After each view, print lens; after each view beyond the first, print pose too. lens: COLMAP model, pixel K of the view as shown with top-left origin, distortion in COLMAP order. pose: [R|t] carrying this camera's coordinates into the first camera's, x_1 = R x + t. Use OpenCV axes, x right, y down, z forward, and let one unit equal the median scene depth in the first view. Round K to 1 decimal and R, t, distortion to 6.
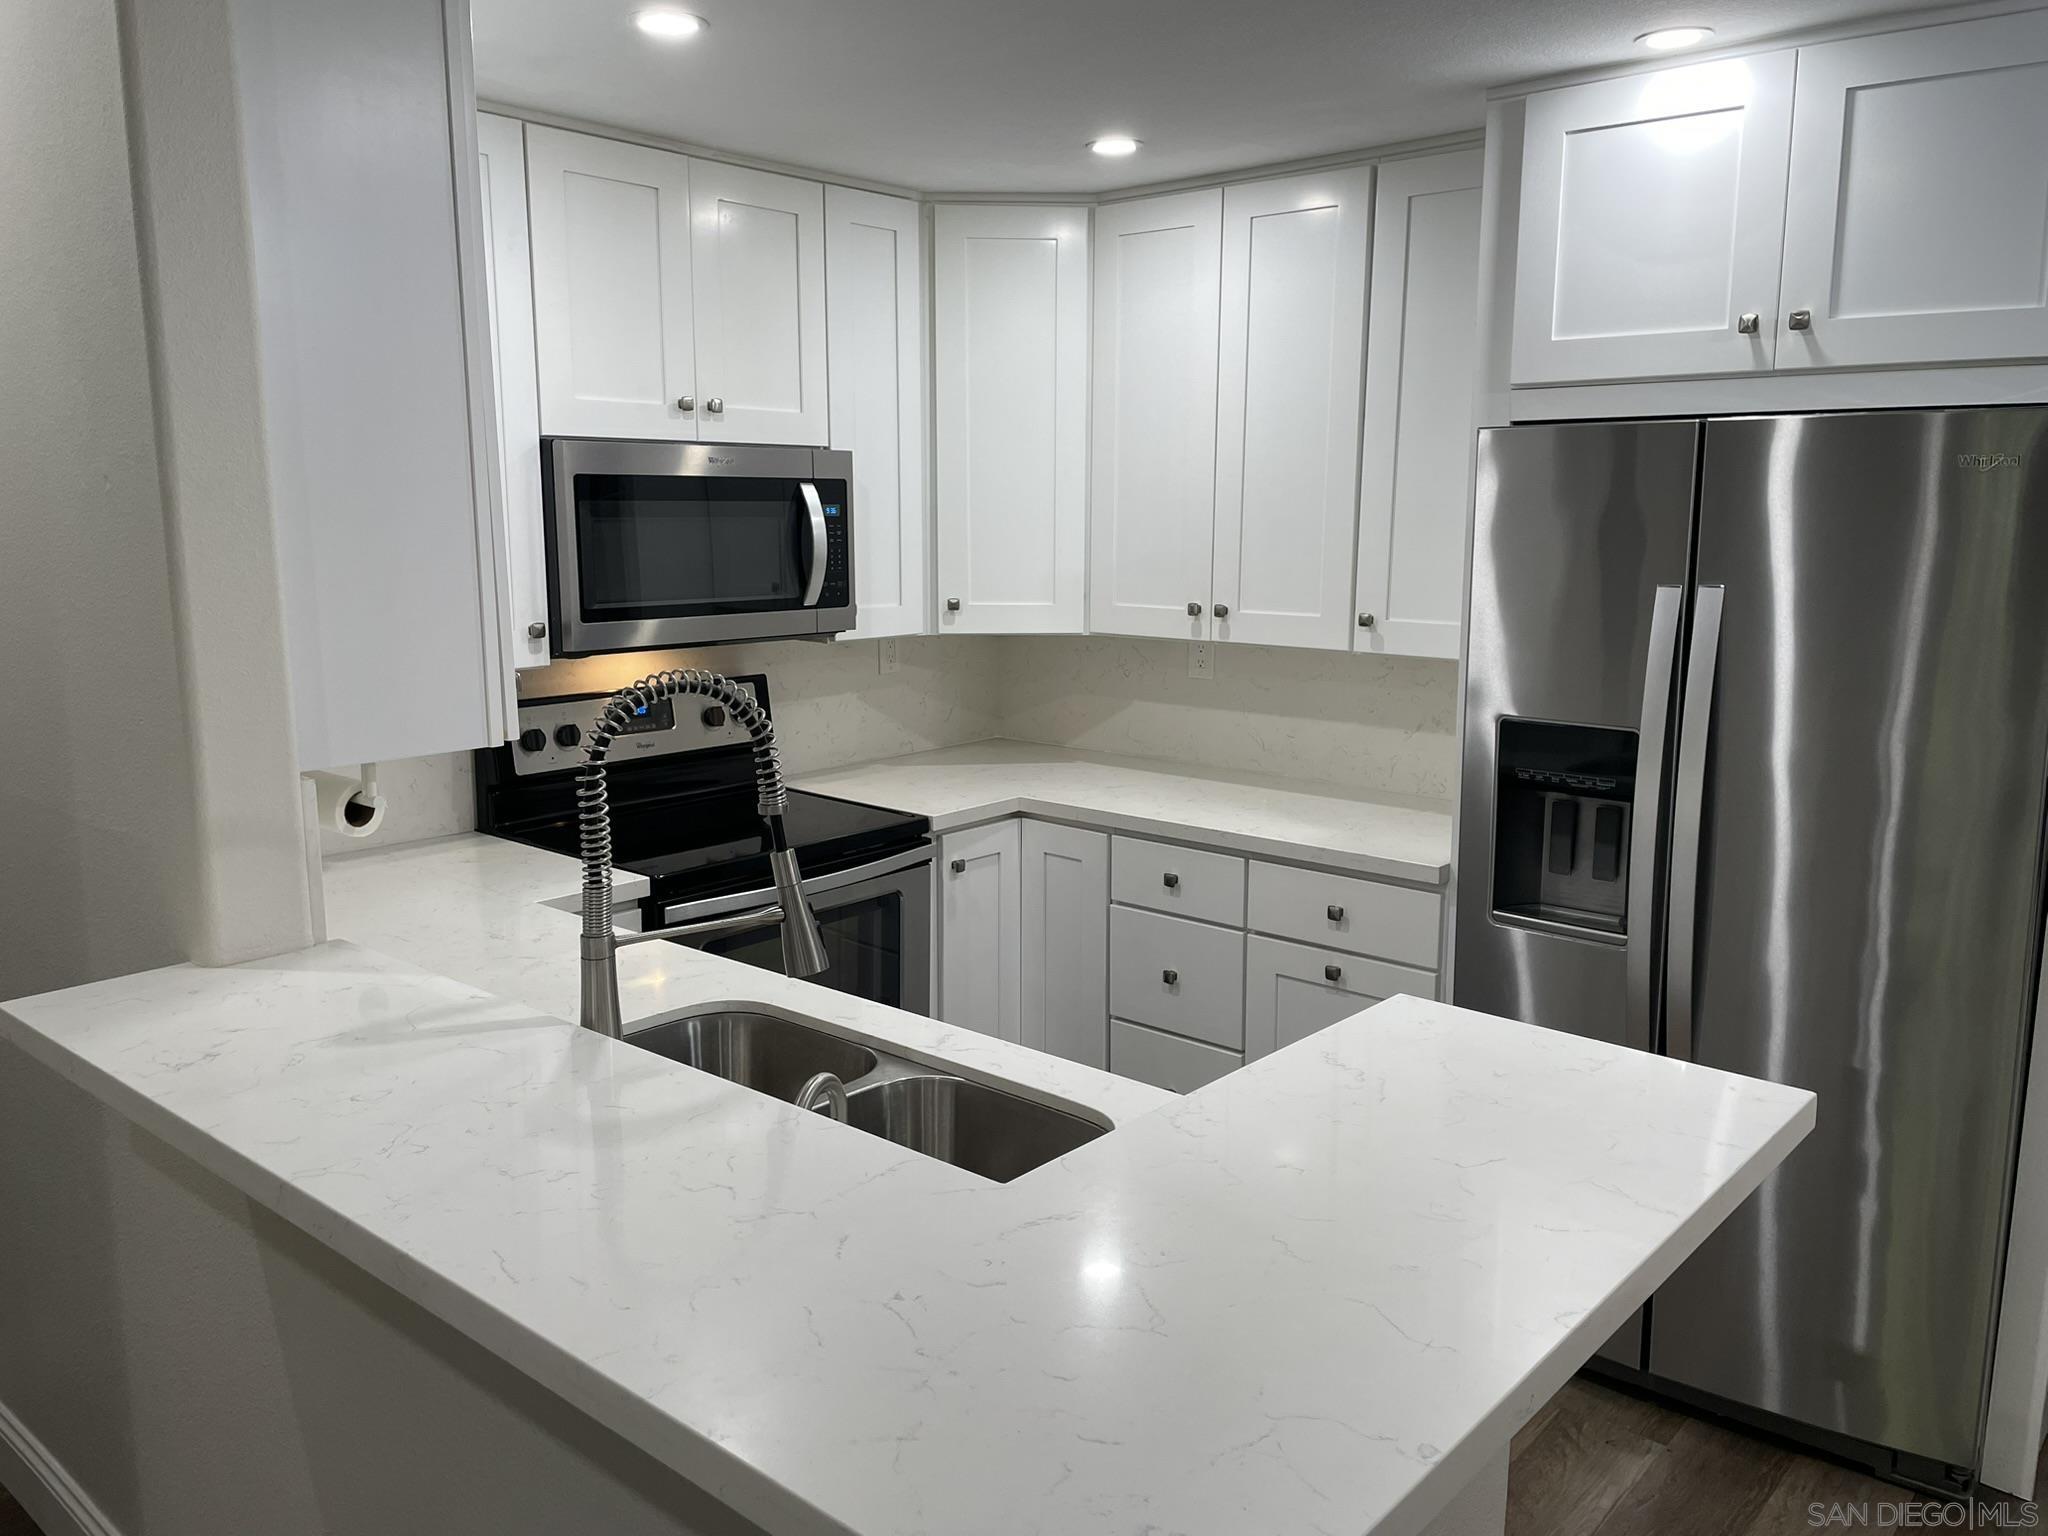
lens RADIAL K [[1570.4, 0, 1025.0], [0, 1570.4, 774.6], [0, 0, 1]] dist [0.050514, -0.011899]
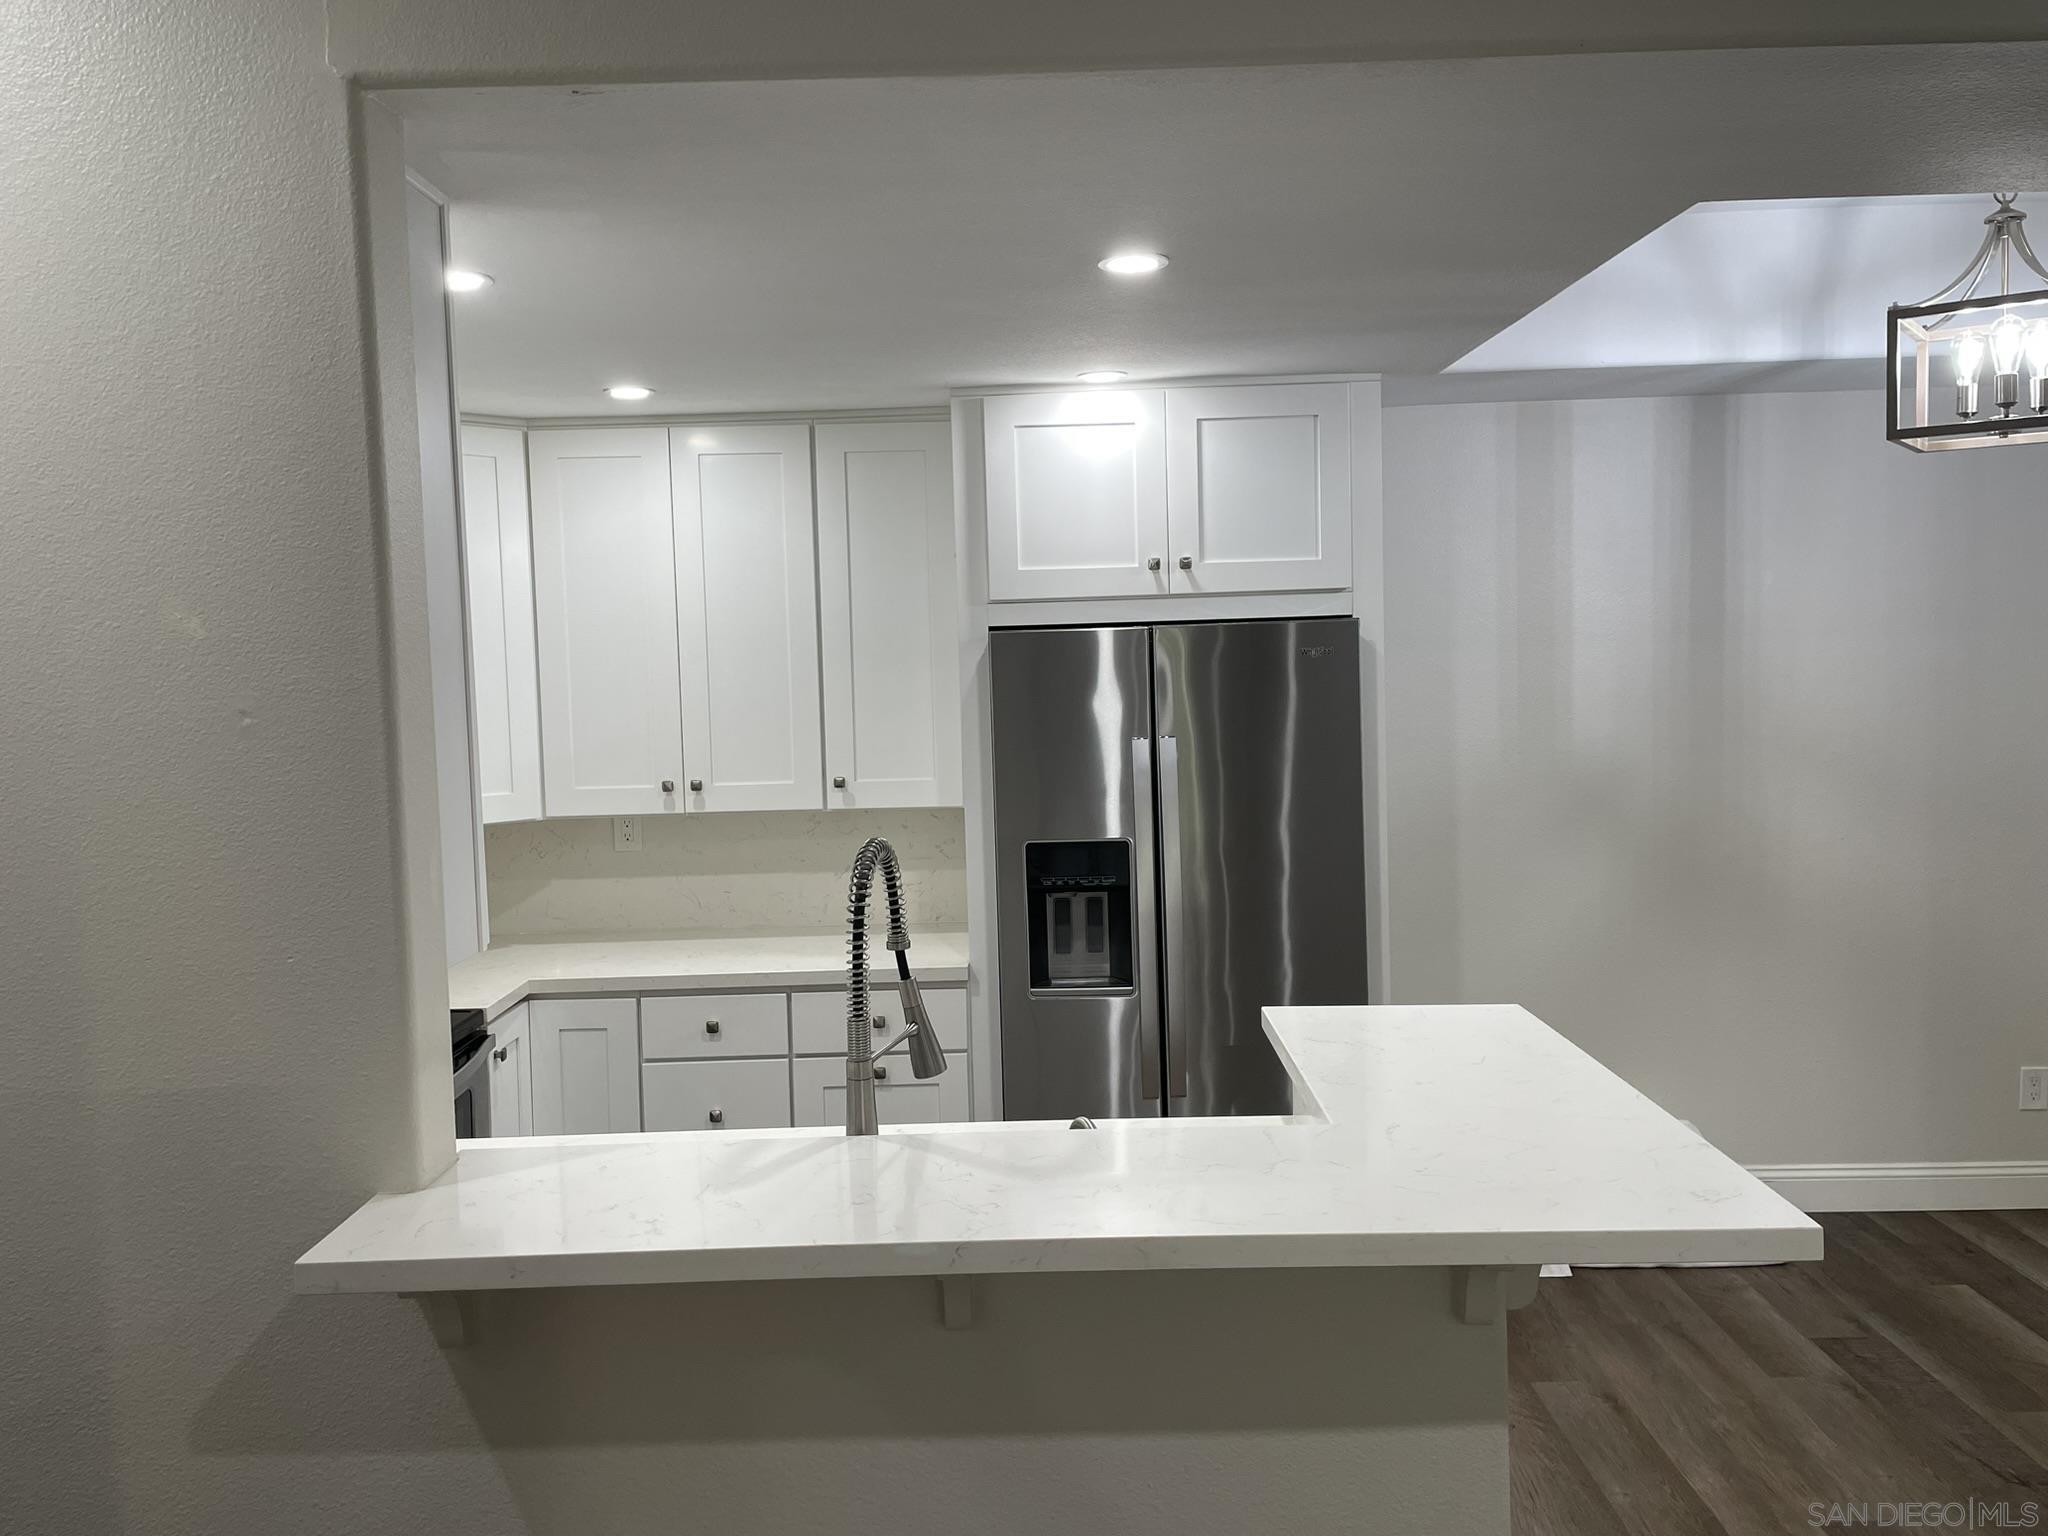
lens RADIAL K [[1570.4, 0, 1028.7], [0, 1570.4, 749.7], [0, 0, 1]] dist [0.050514, -0.011899]
pose [[0.753272, -0.058775, 0.655078, -0.468097], [0.141820, 0.987084, -0.074516, -0.011824], [-0.642237, 0.149034, 0.751878, -0.012080]]
